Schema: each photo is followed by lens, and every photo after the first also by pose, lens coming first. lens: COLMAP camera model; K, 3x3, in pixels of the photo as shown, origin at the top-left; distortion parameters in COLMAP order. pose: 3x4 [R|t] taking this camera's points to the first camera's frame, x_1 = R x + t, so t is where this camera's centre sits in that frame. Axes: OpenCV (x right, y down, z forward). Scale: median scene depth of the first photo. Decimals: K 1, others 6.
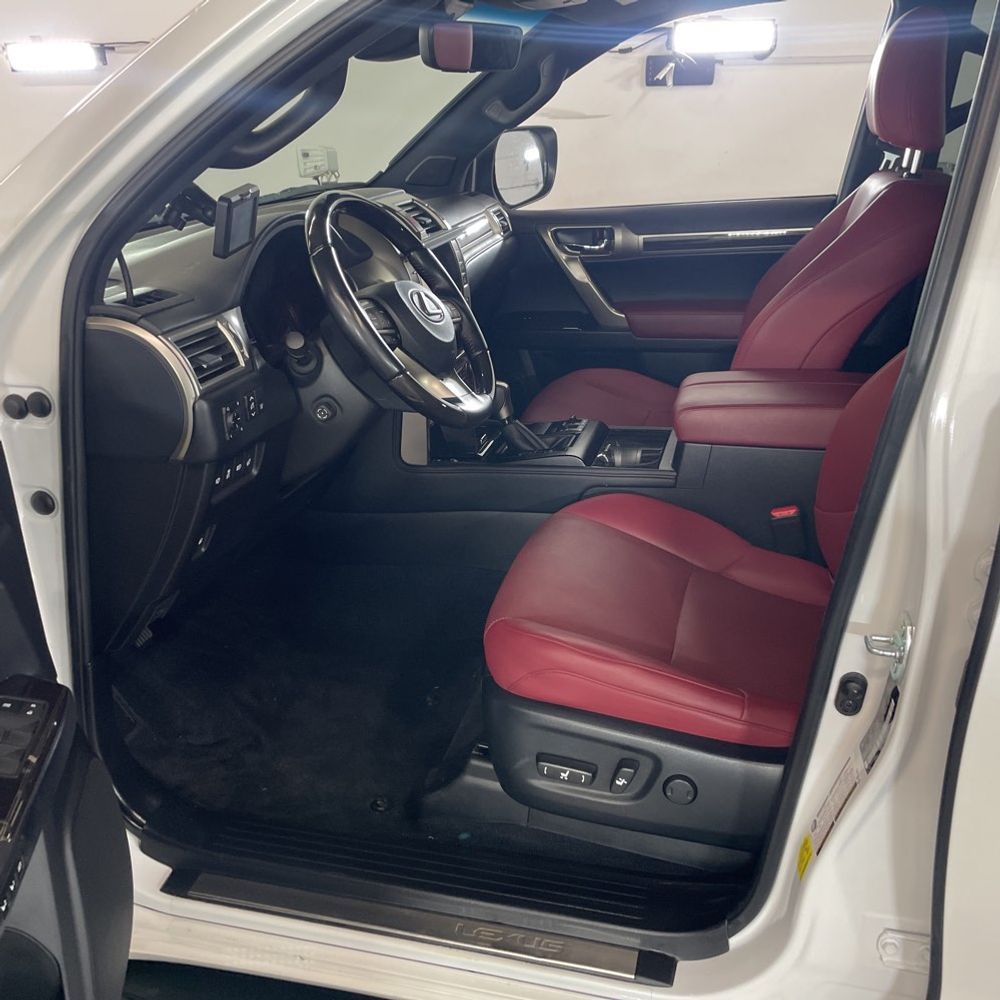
lens RADIAL K [[1026.0, 0, 518.1], [0, 1026.0, 482.4], [0, 0, 1]] dist [0.077067, -0.103818]
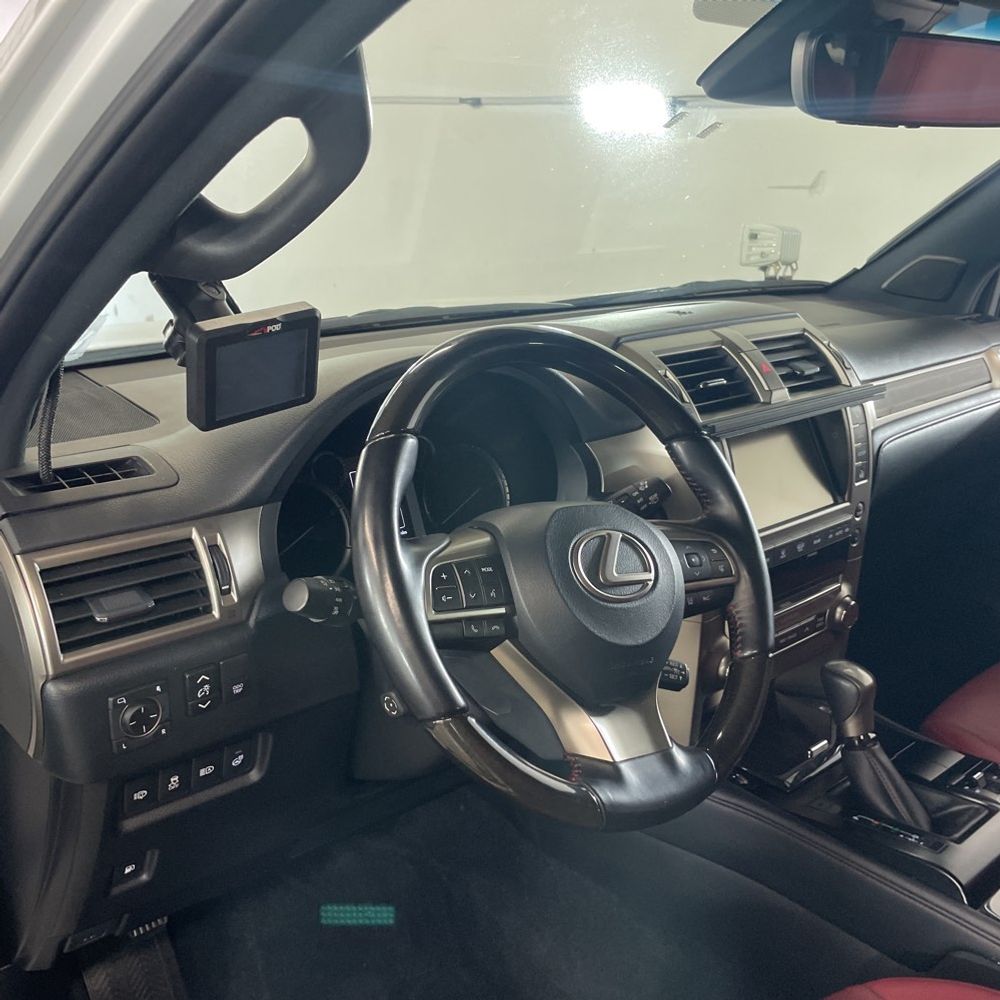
lens RADIAL K [[1024.9, 0, 505.3], [0, 1024.9, 486.9], [0, 0, 1]] dist [0.097948, -0.141672]
pose [[0.816477, 0.222775, -0.532670, 0.102242], [-0.245694, 0.968925, 0.028628, -0.162808], [0.522494, 0.107500, 0.845839, 0.411616]]
